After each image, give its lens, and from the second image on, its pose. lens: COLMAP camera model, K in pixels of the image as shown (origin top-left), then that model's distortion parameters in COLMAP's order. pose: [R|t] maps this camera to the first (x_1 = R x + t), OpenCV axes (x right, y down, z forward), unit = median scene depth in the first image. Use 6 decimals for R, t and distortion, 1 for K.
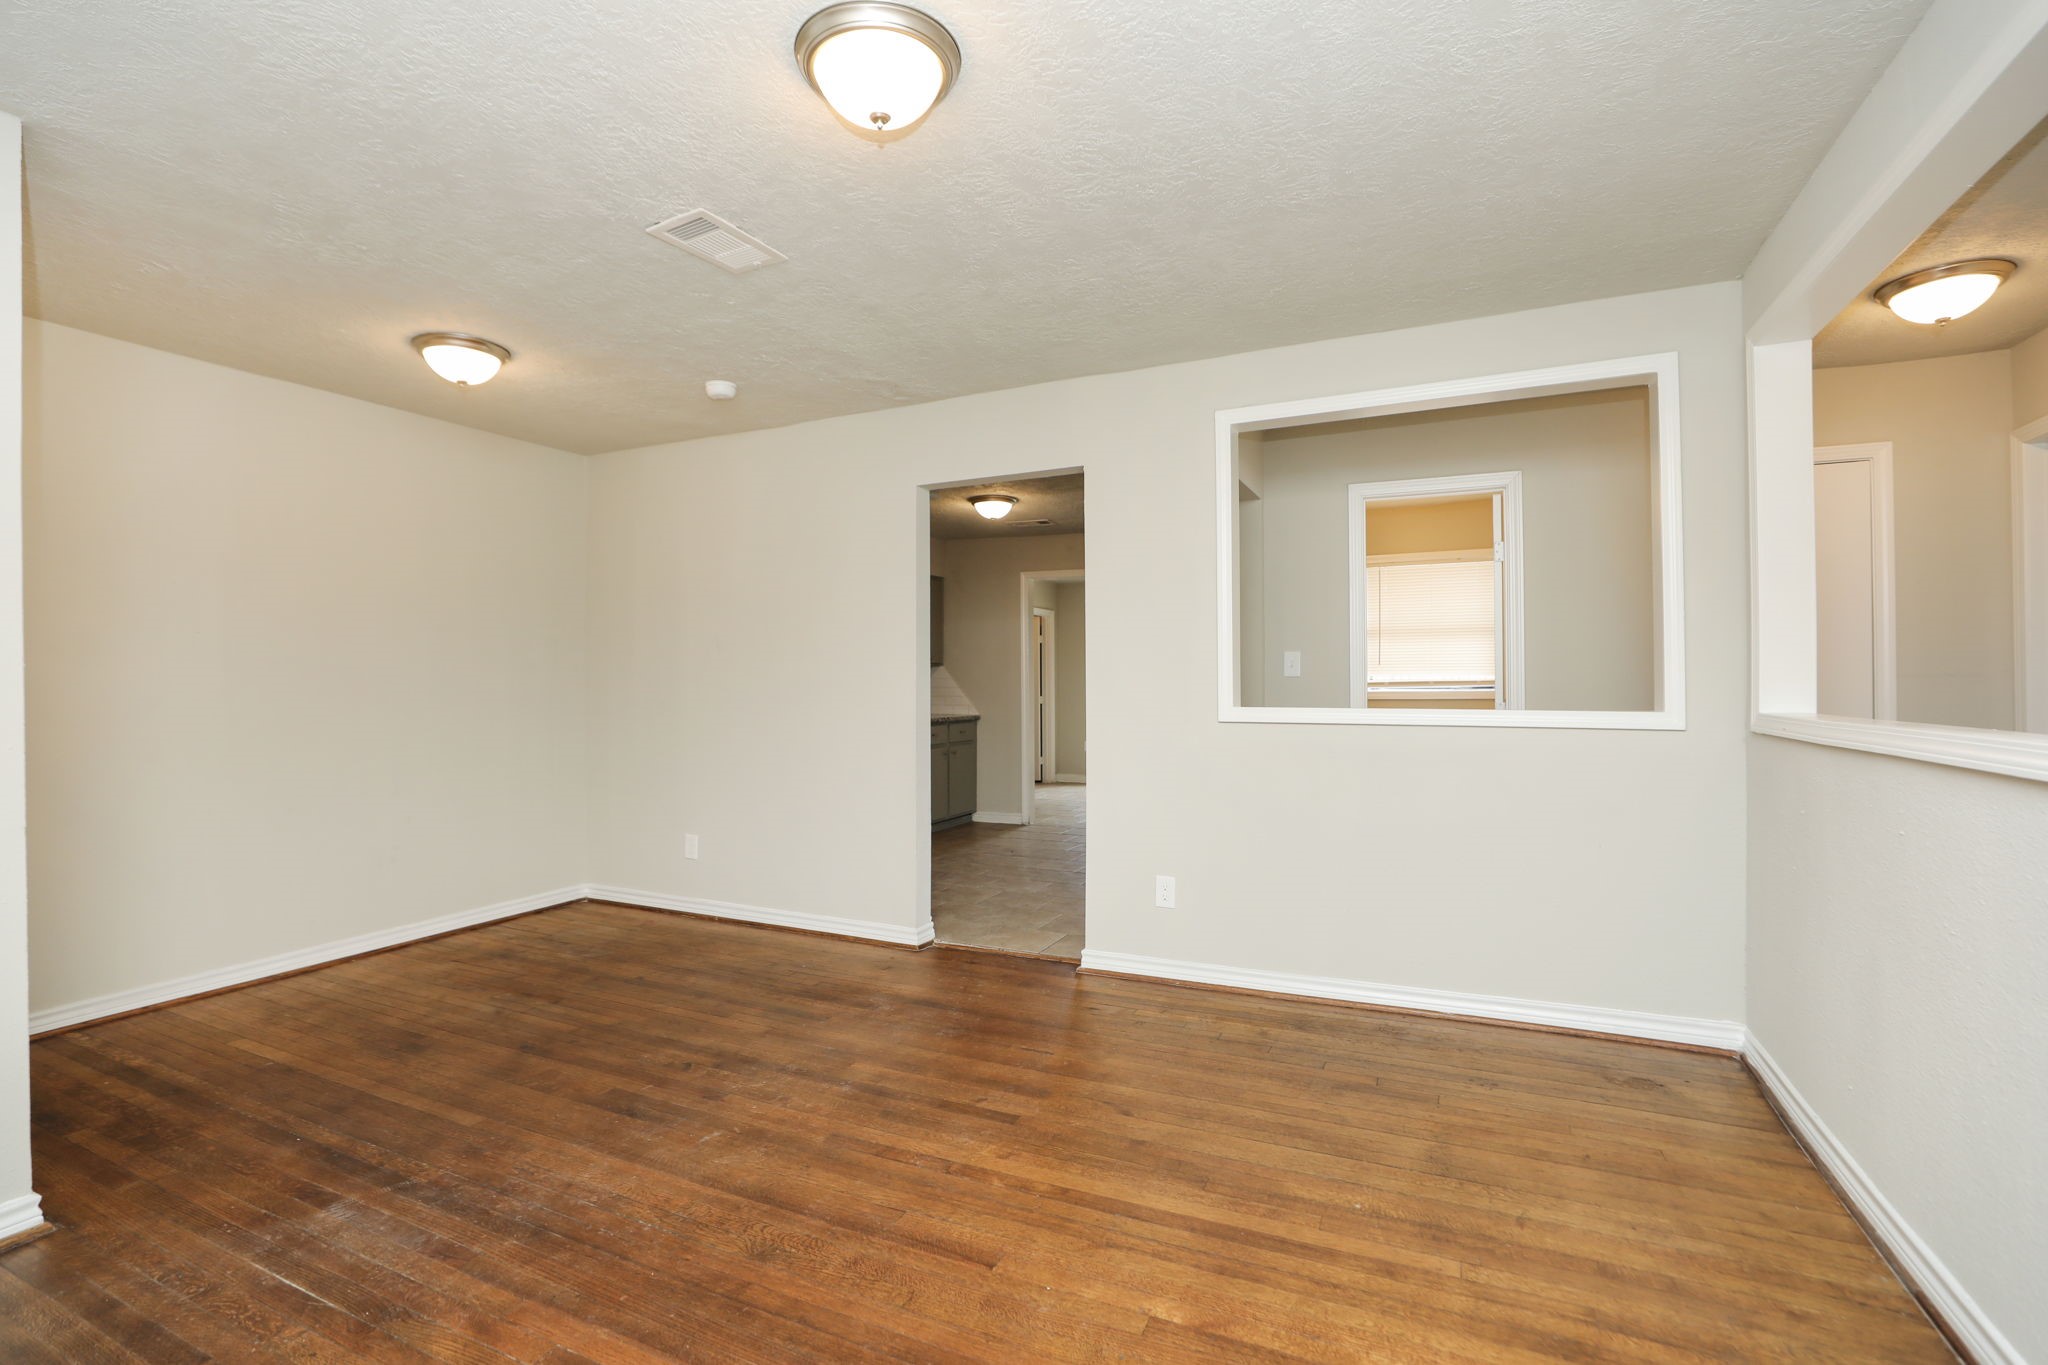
lens RADIAL K [[930.5, 0, 1019.7], [0, 930.5, 685.7], [0, 0, 1]] dist [-0.043714, 0.013805]
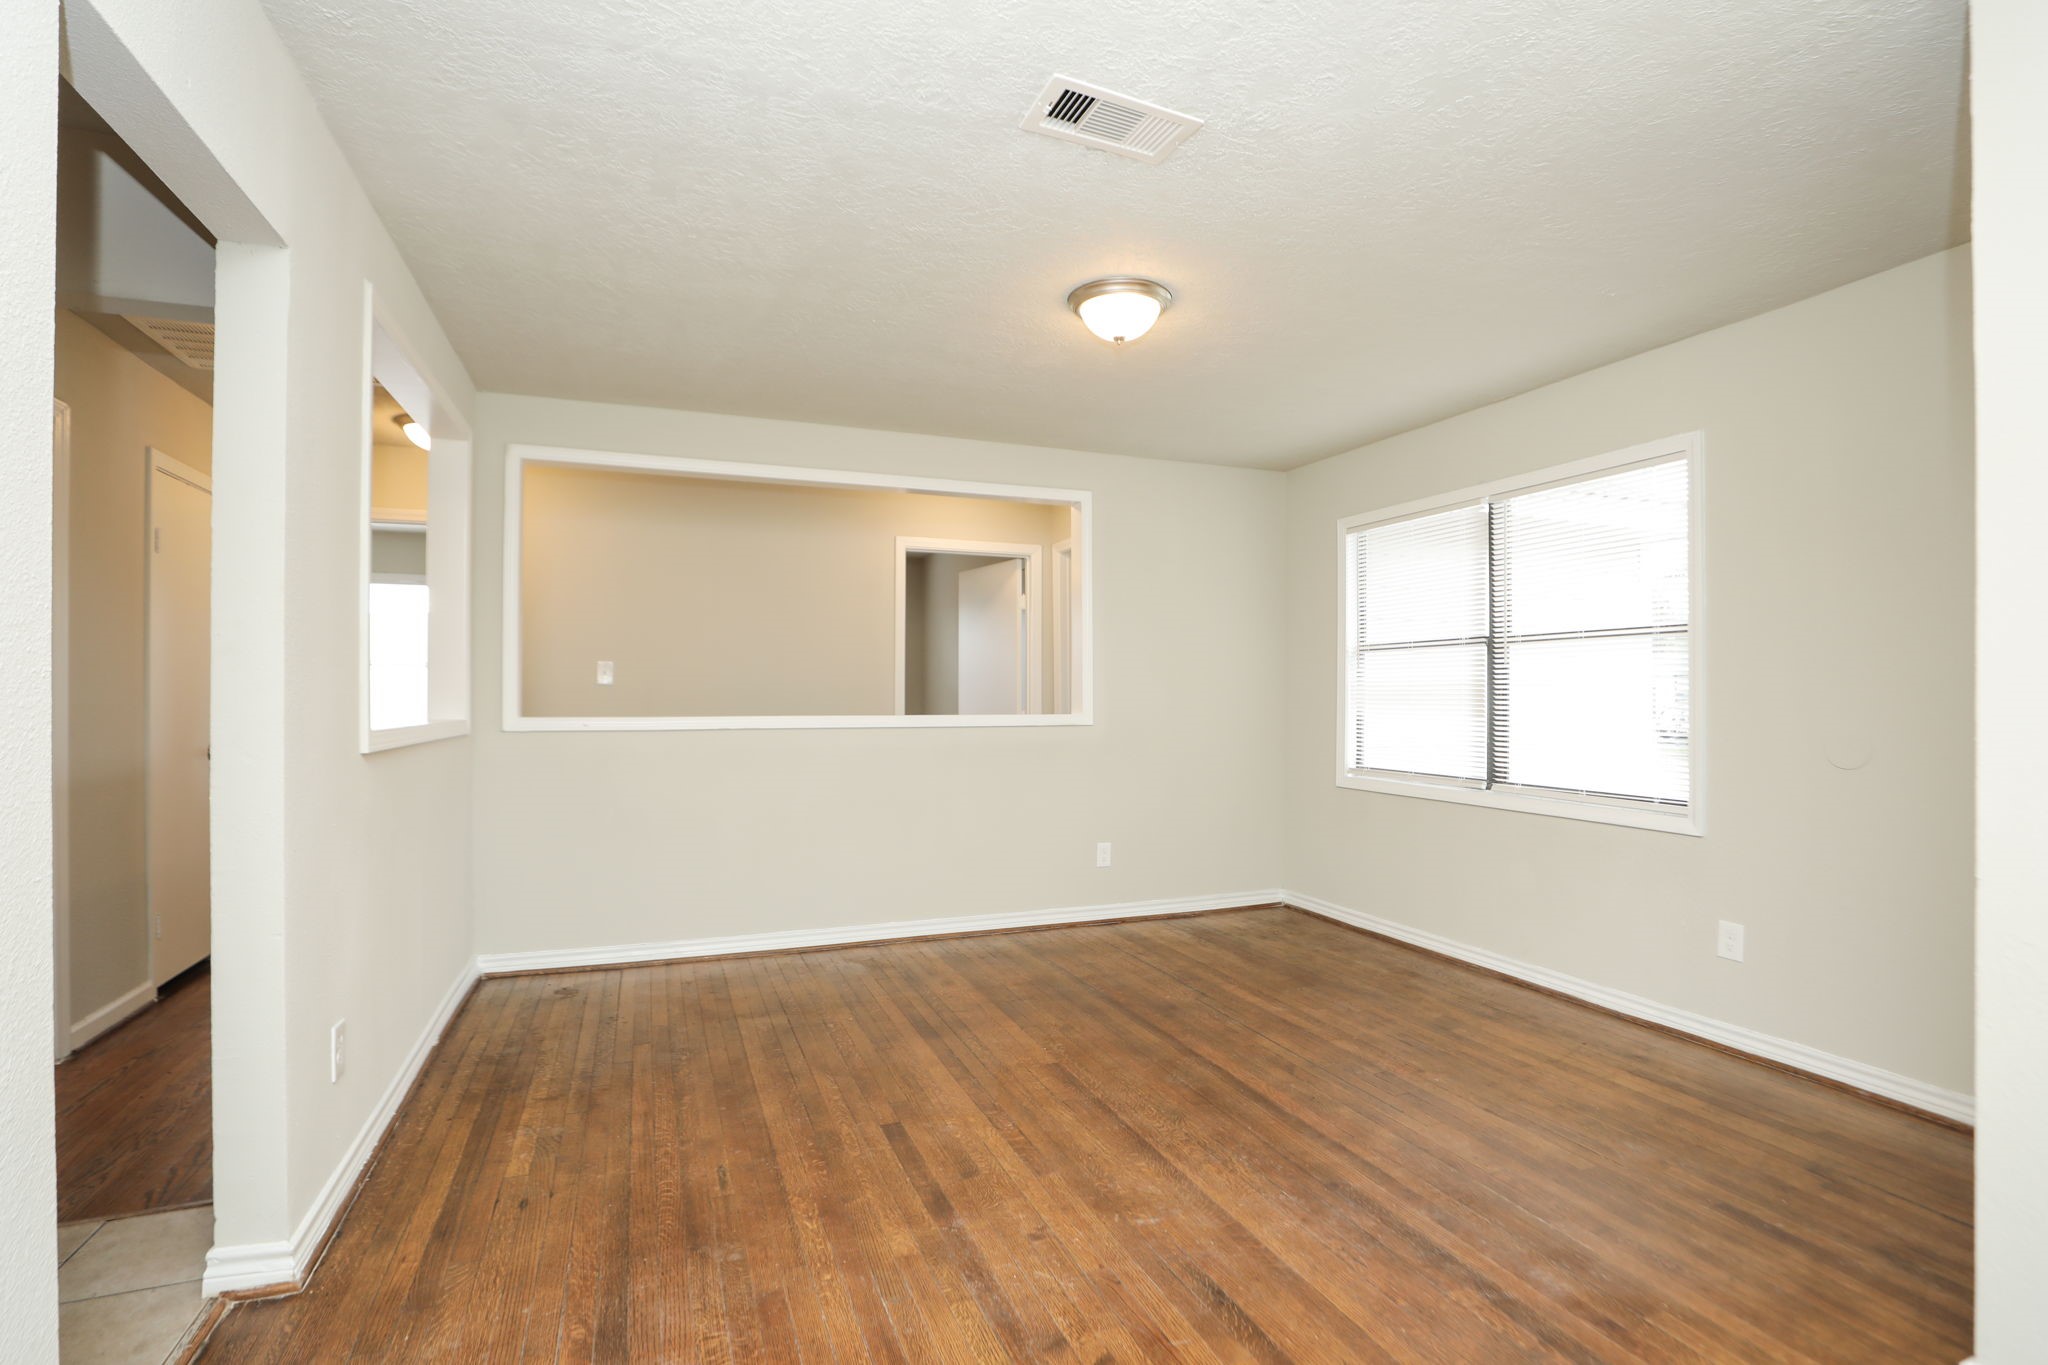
lens RADIAL K [[930.5, 0, 1019.7], [0, 930.5, 685.7], [0, 0, 1]] dist [-0.043714, 0.013805]
pose [[-0.721142, 0.010524, 0.692708, -0.794199], [0.002981, 0.999923, -0.012087, -0.001168], [-0.692781, -0.006652, -0.721117, 1.591382]]
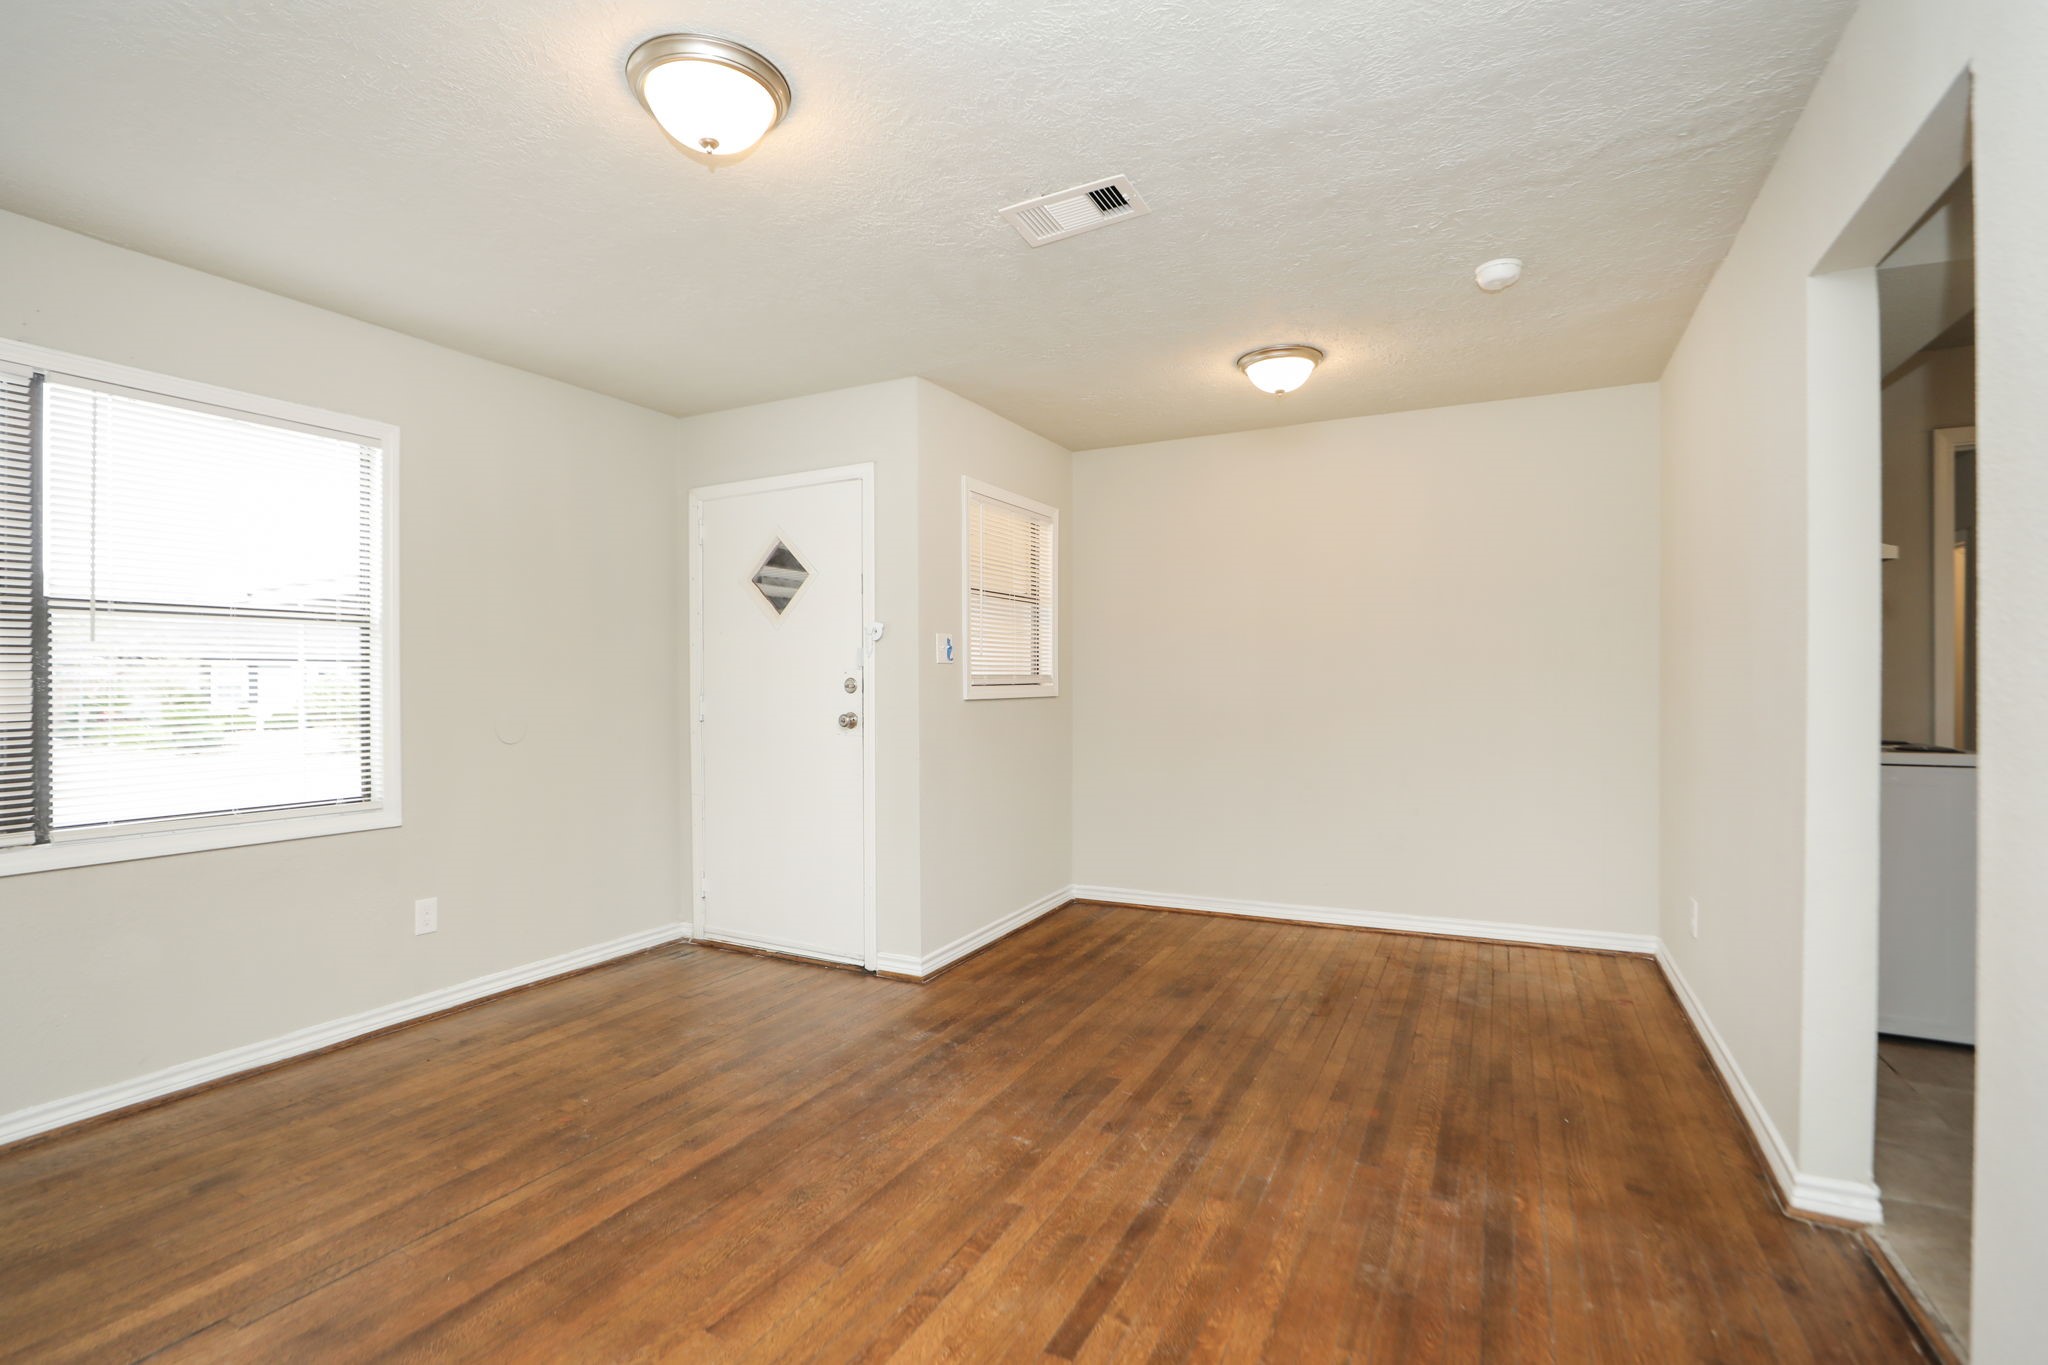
lens RADIAL K [[963.6, 0, 1033.4], [0, 963.6, 684.4], [0, 0, 1]] dist [-0.045431, 0.015560]
pose [[-0.035411, 0.005799, -0.999356, 0.635374], [0.004316, 0.999975, 0.005650, -0.002201], [0.999364, -0.004113, -0.035435, 0.978988]]
